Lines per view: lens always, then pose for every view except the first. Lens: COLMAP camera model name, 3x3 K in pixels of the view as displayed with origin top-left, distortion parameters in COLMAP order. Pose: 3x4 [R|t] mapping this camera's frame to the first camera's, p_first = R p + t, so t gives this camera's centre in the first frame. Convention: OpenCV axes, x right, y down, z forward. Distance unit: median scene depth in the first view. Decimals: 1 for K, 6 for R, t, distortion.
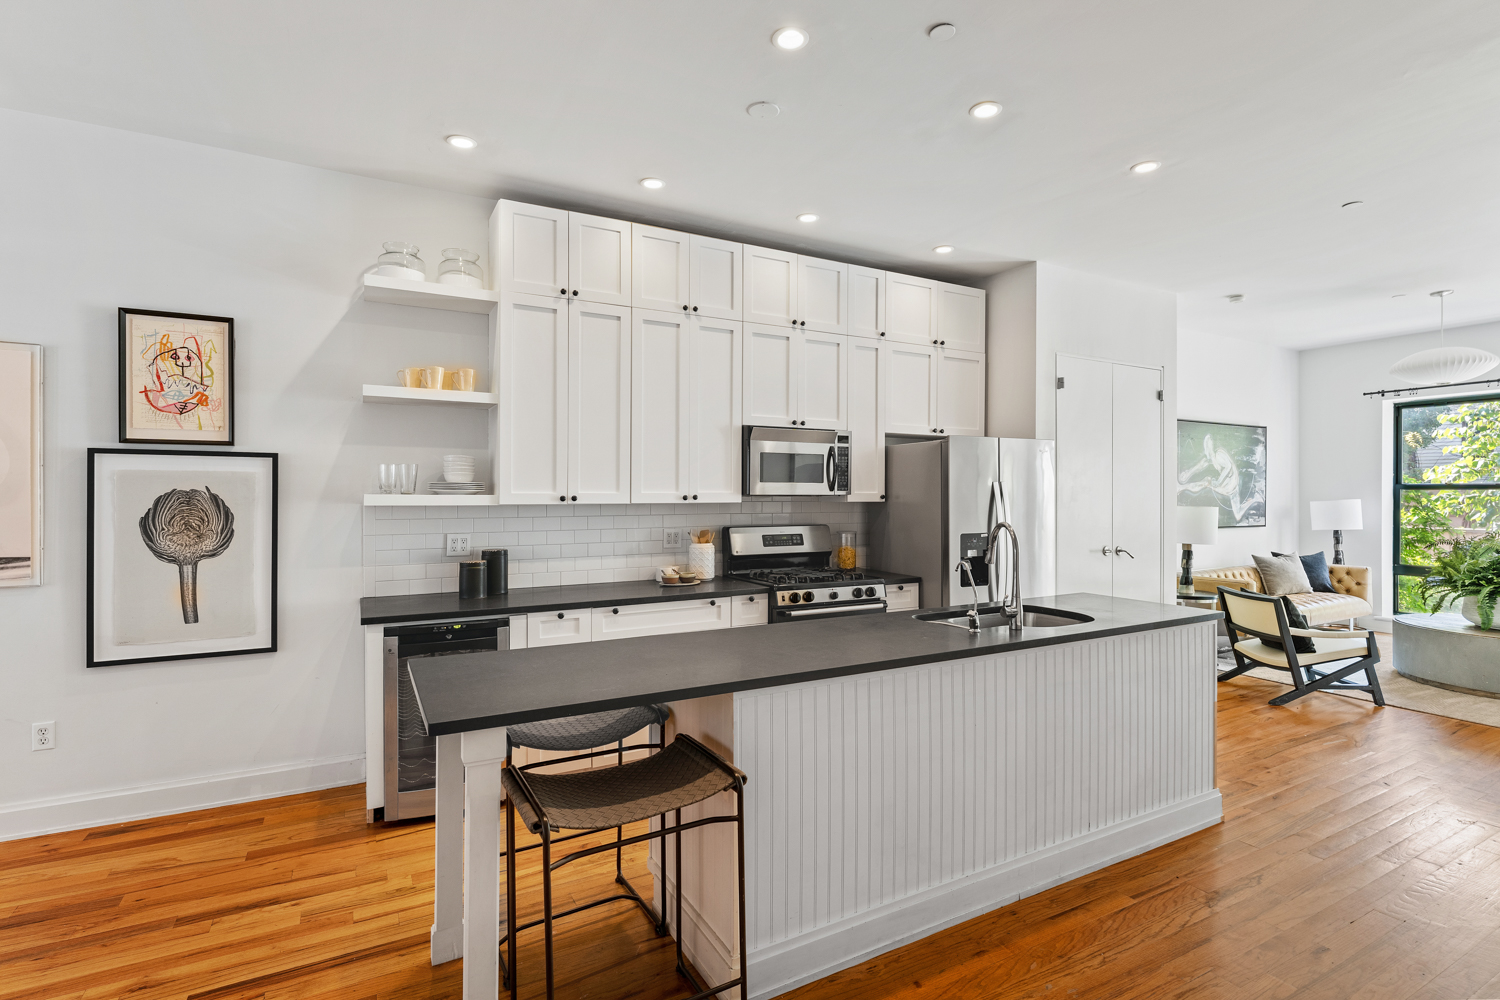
lens RADIAL K [[734.3, 0, 726.7], [0, 734.3, 494.9], [0, 0, 1]] dist [0.001210, -0.001568]
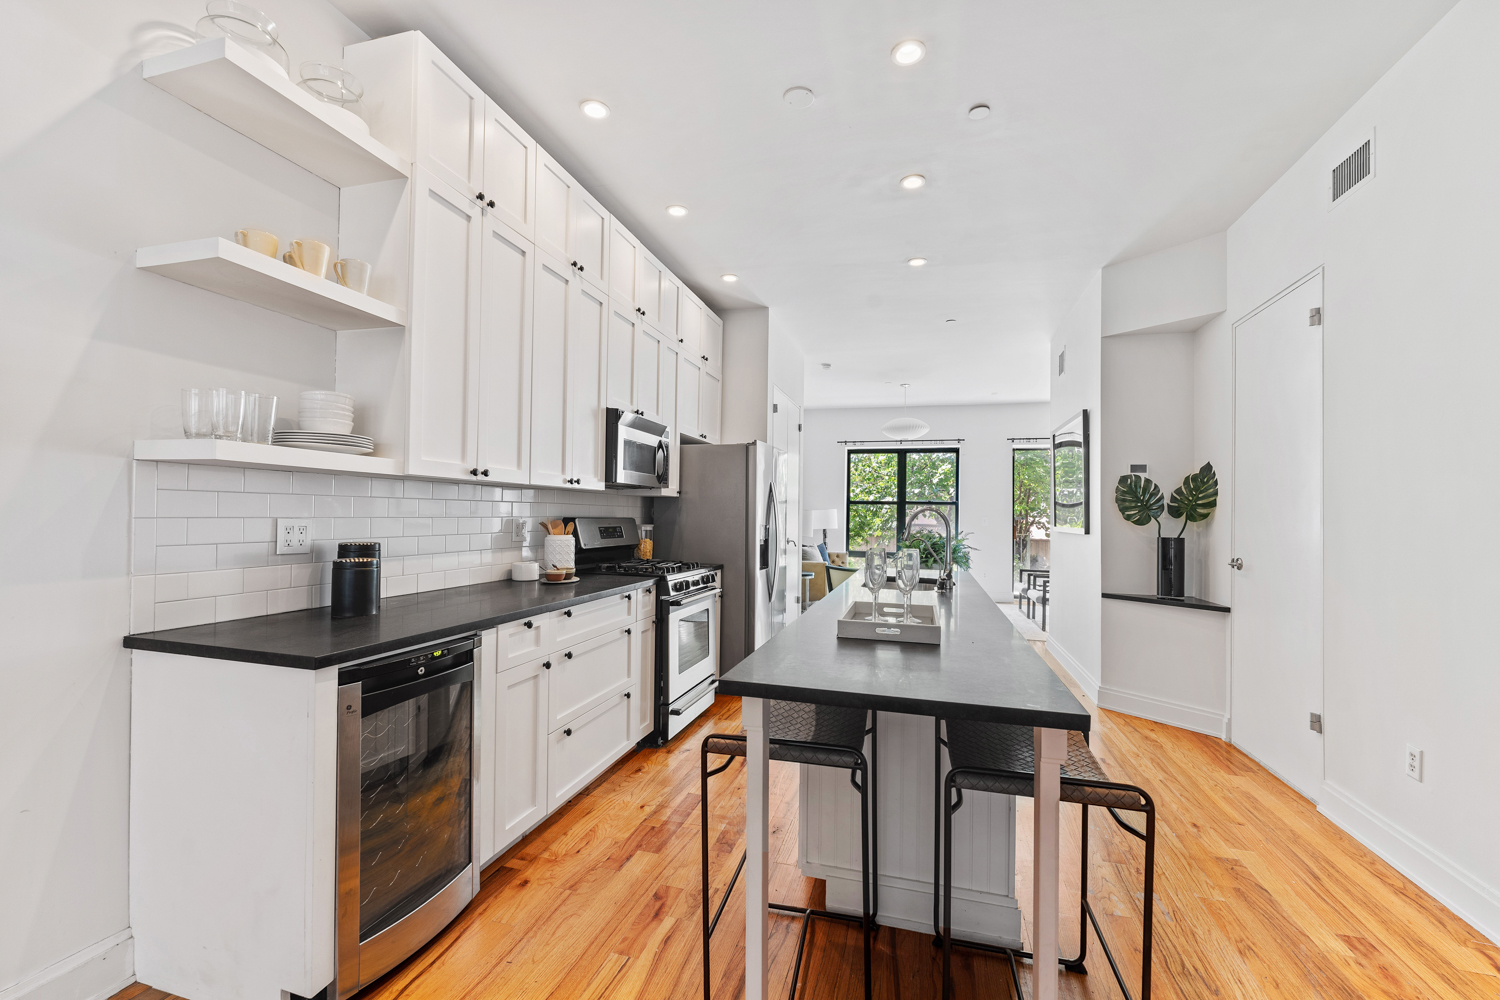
lens RADIAL K [[651.9, 0, 747.8], [0, 651.9, 509.6], [0, 0, 1]] dist [-0.001080, -0.002488]
pose [[0.686838, 0.019609, 0.726546, -0.374650], [-0.018521, 0.999784, -0.009474, 0.032441], [-0.726575, -0.006949, 0.687052, 0.251444]]
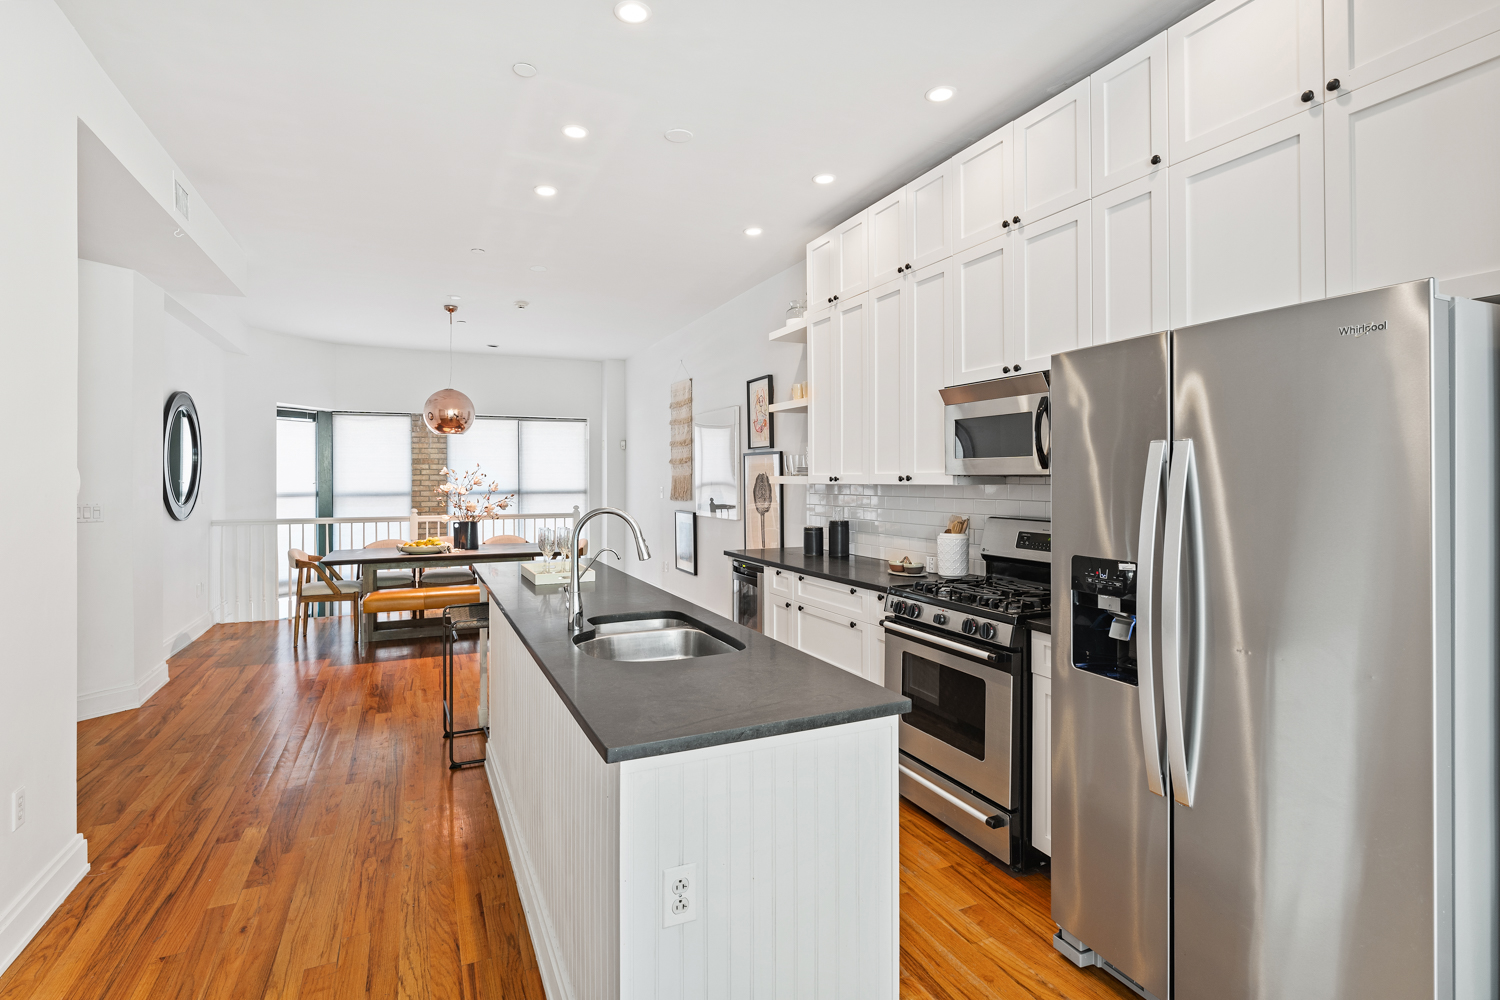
lens RADIAL K [[715.2, 0, 733.6], [0, 715.2, 474.5], [0, 0, 1]] dist [0.003091, 0.000825]
pose [[-0.073087, -0.002427, -0.997323, 0.670693], [0.008286, 0.999961, -0.003041, -0.000242], [0.997291, -0.008487, -0.073064, 0.680845]]
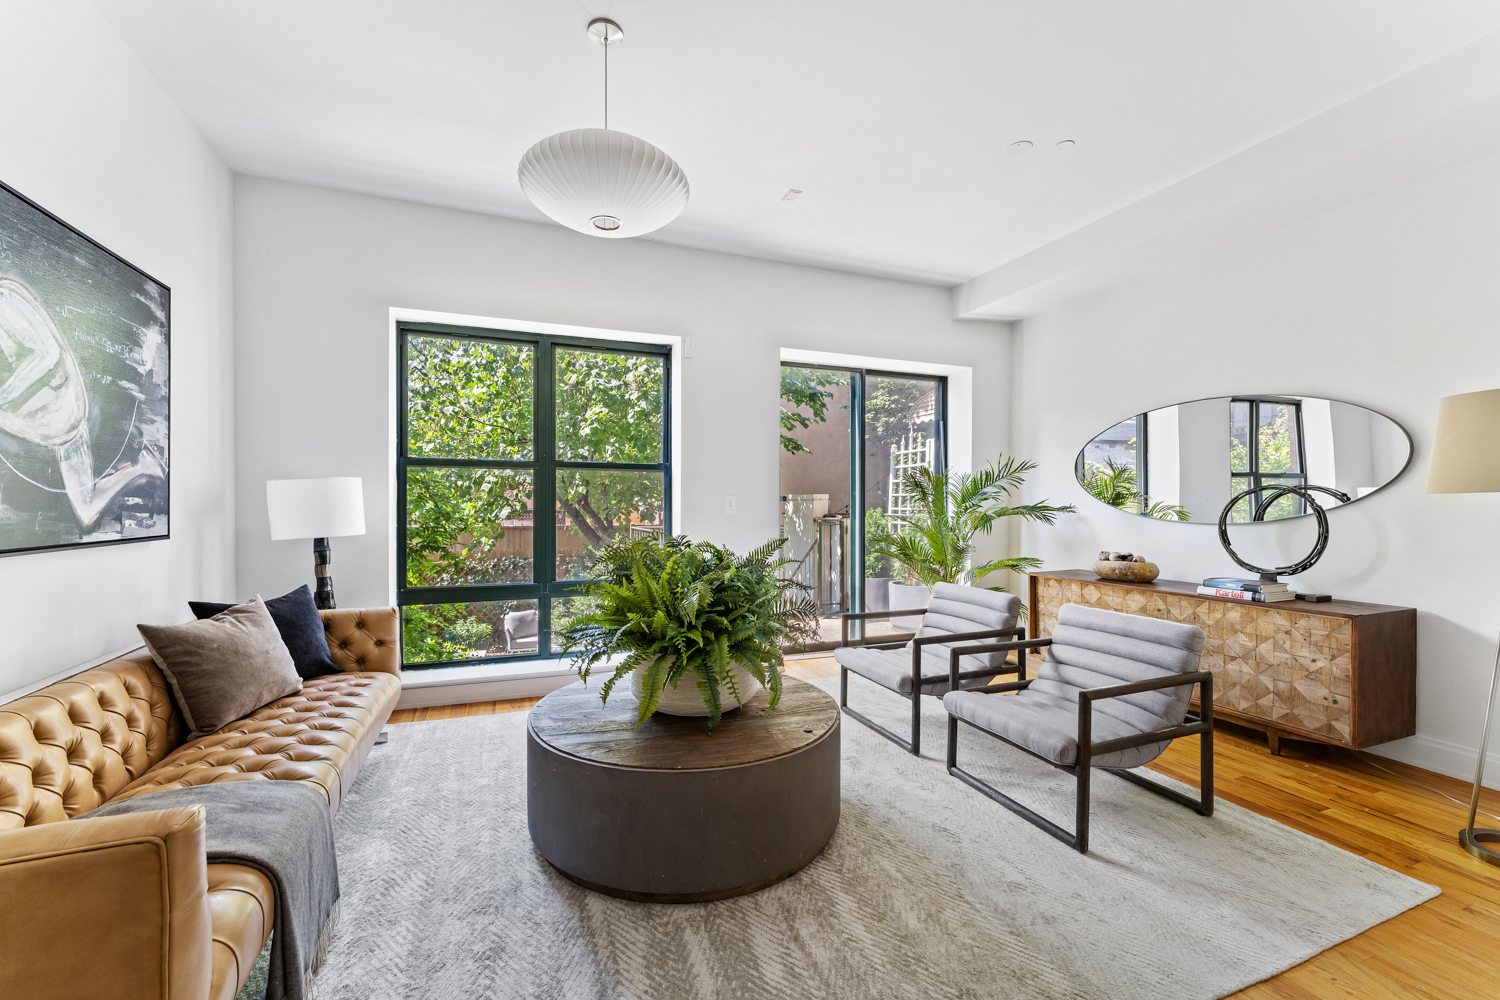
lens RADIAL K [[591.9, 0, 740.3], [0, 591.9, 508.0], [0, 0, 1]] dist [-0.003352, 0.000557]
pose [[0.108972, -0.008955, 0.994004, 0.632647], [-0.003132, 0.999951, 0.009352, 0.031747], [-0.994040, -0.004133, 0.108939, 0.924794]]
